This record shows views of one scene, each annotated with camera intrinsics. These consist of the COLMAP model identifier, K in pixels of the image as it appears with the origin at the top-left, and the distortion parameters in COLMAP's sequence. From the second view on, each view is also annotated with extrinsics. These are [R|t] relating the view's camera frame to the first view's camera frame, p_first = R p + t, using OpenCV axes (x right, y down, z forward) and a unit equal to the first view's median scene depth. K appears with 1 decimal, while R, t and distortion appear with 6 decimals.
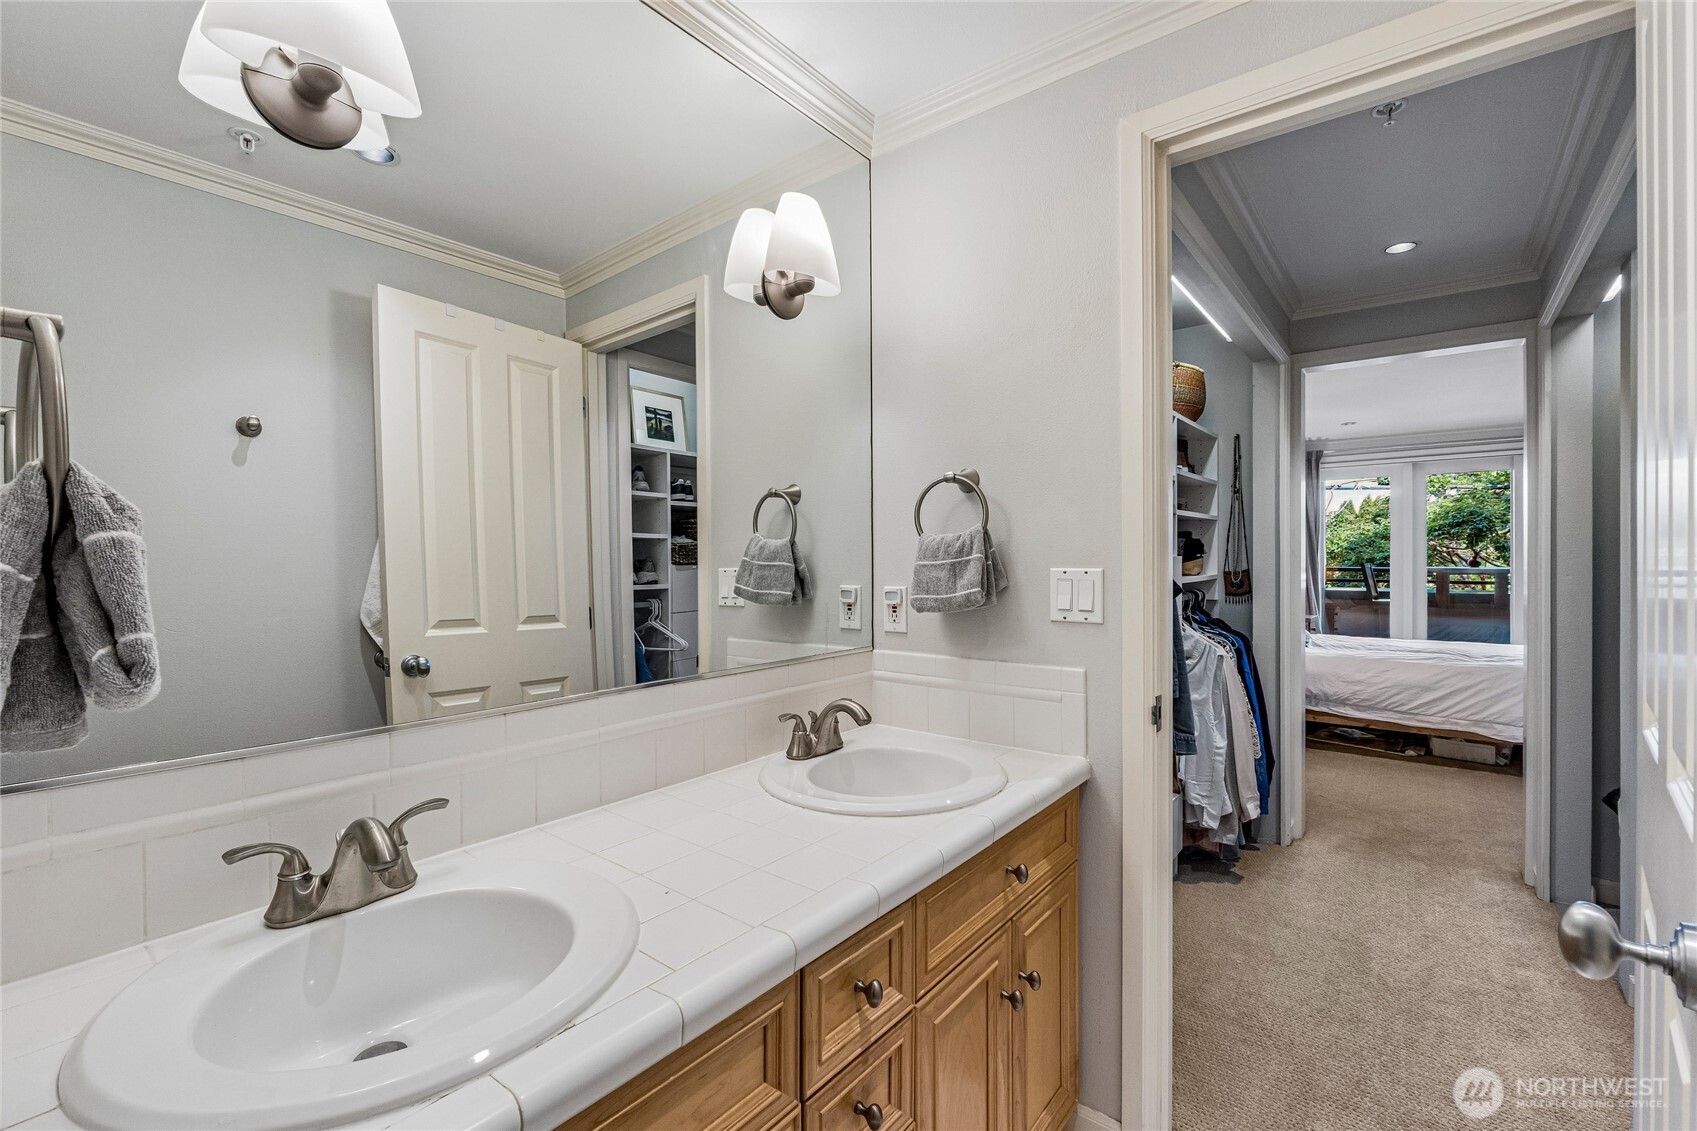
lens RADIAL K [[724.9, 0, 845.1], [0, 724.9, 559.0], [0, 0, 1]] dist [-0.005621, -0.000903]
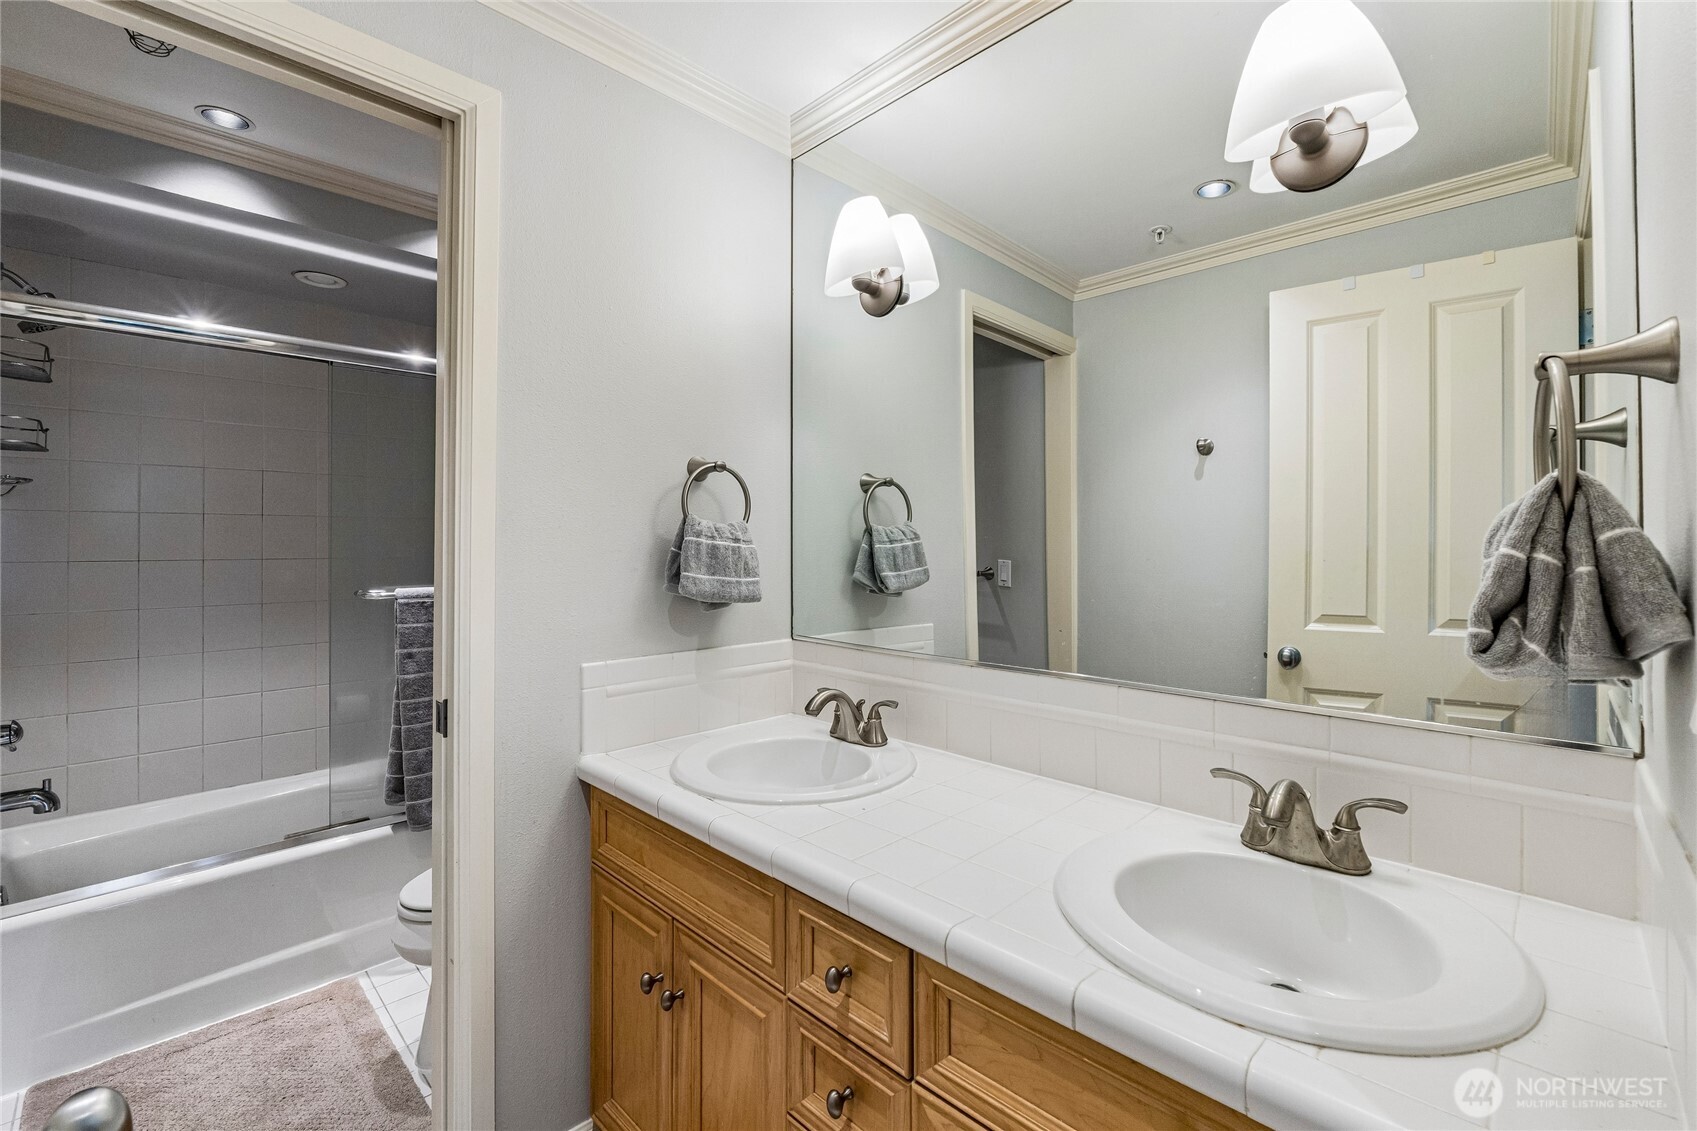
lens RADIAL K [[724.9, 0, 899.9], [0, 724.9, 554.4], [0, 0, 1]] dist [-0.005621, -0.000903]
pose [[-0.083090, 0.004973, -0.996530, 0.460844], [0.002468, 0.999986, 0.004784, -0.000041], [0.996539, -0.002062, -0.083101, 0.522069]]
